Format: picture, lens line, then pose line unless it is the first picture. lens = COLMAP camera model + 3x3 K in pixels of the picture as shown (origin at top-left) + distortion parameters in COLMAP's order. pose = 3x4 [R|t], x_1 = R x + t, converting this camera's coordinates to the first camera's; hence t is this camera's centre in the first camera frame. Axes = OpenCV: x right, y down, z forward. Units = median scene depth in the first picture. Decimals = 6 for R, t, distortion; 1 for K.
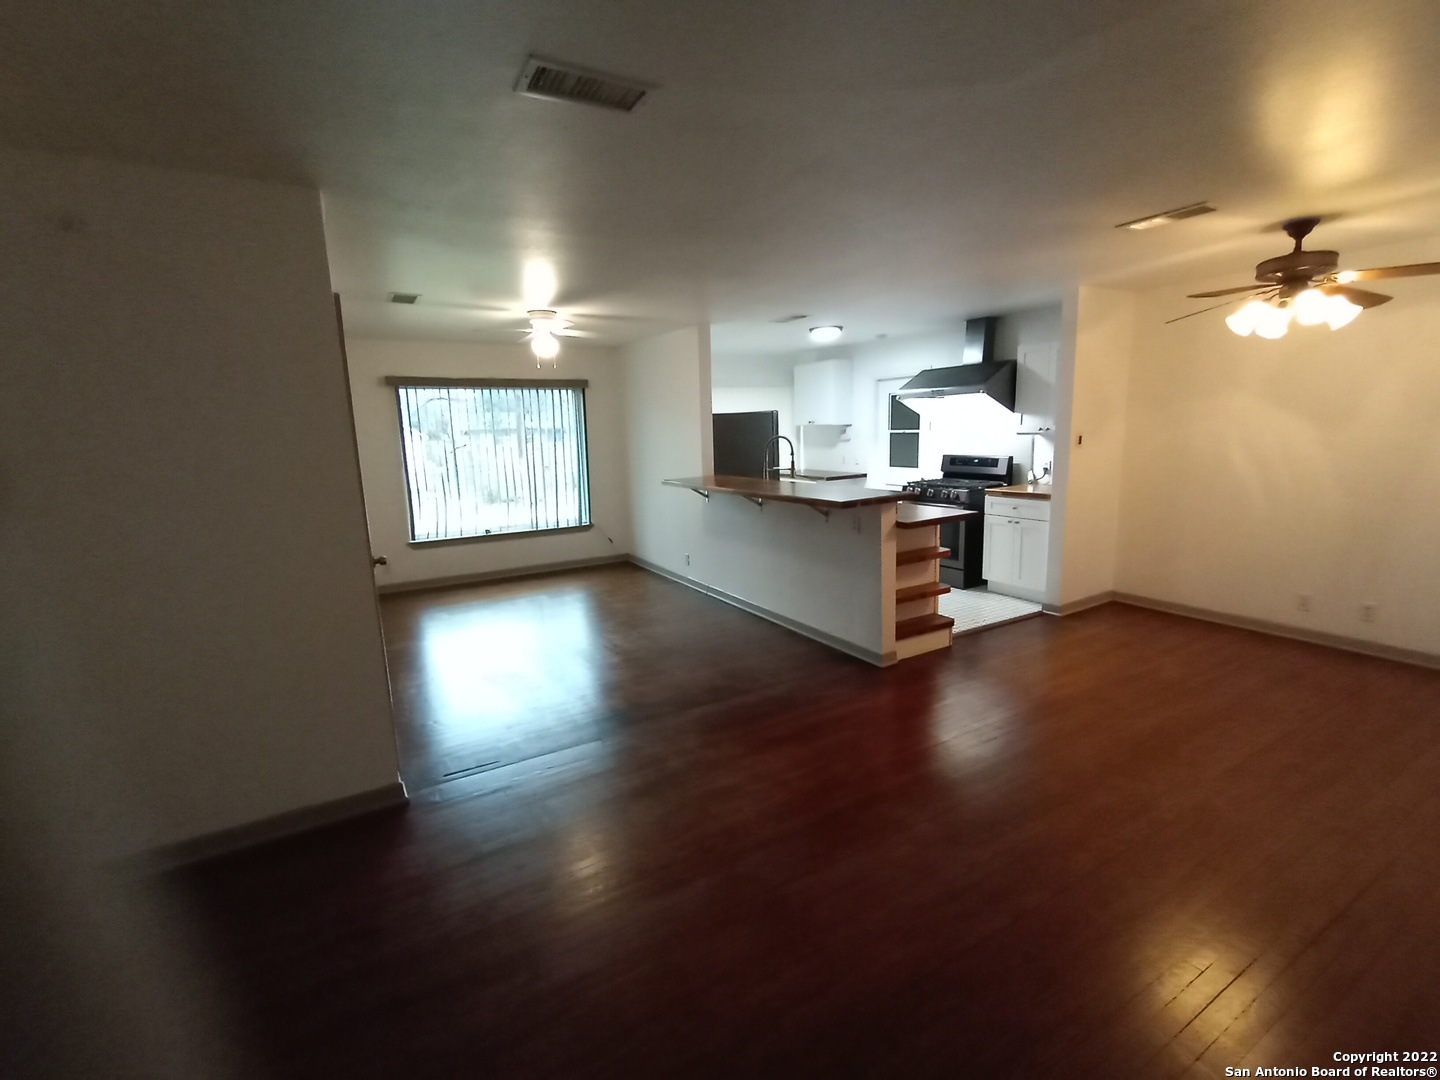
lens RADIAL K [[651.5, 0, 720.0], [0, 651.5, 540.0], [0, 0, 1]] dist [-0.000187, -0.000083]
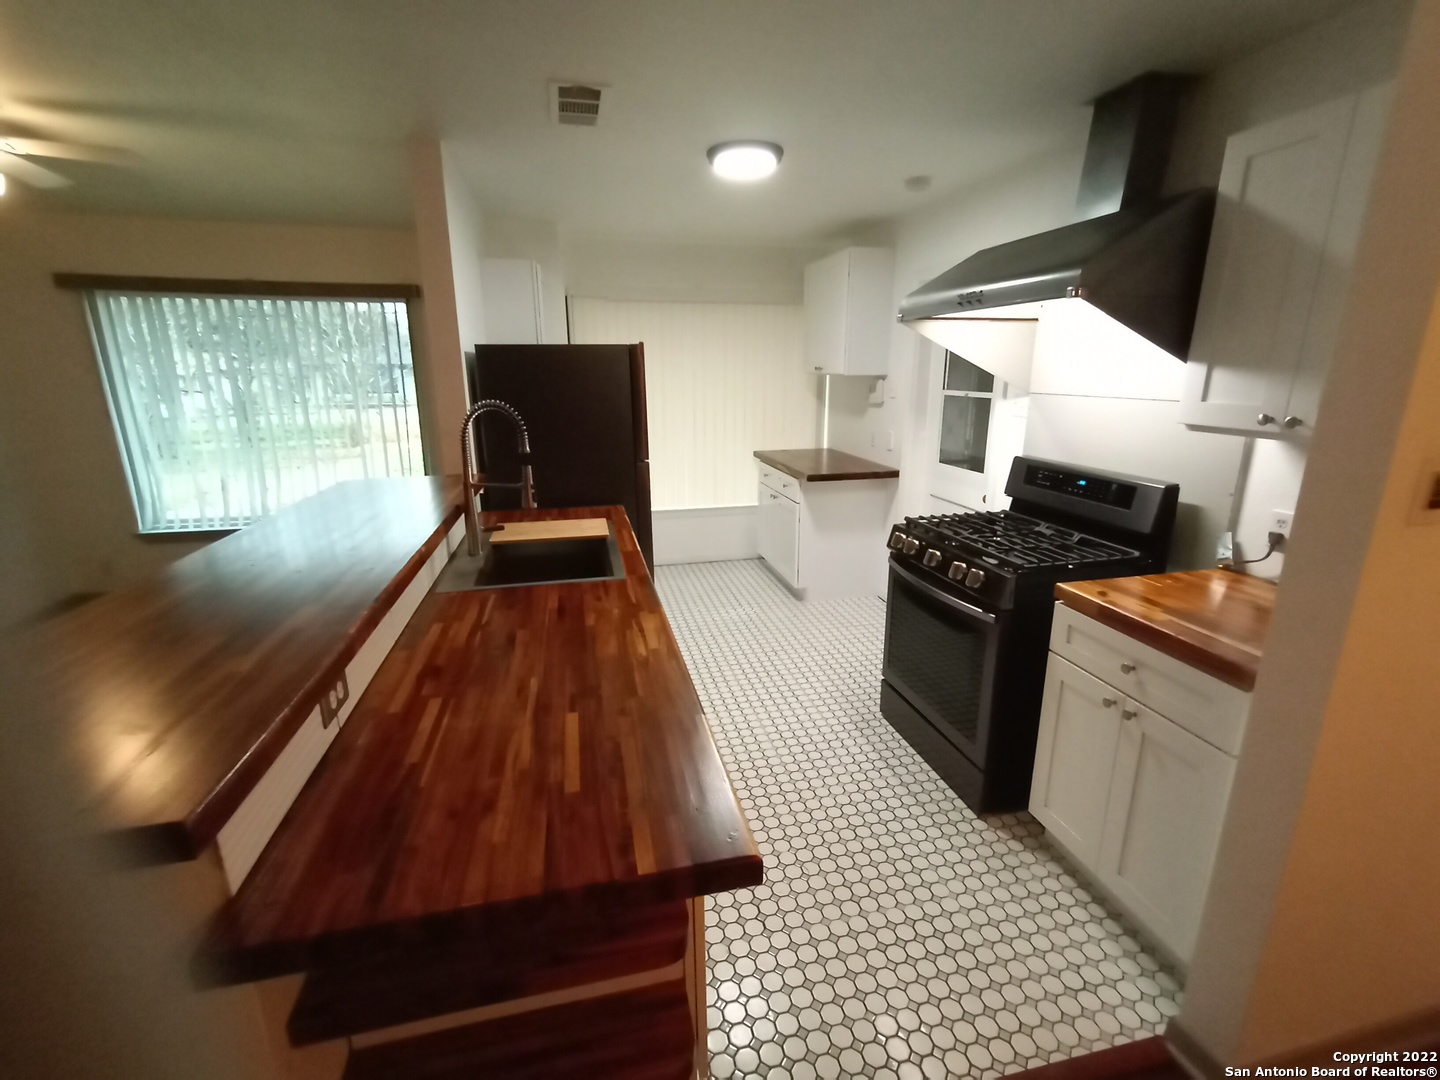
lens RADIAL K [[651.5, 0, 720.0], [0, 651.5, 540.0], [0, 0, 1]] dist [-0.000187, -0.000083]
pose [[0.955360, 0.105725, -0.275878, 0.316224], [-0.080954, 0.991718, 0.099712, -0.116016], [0.284136, -0.072927, 0.956007, 0.594197]]
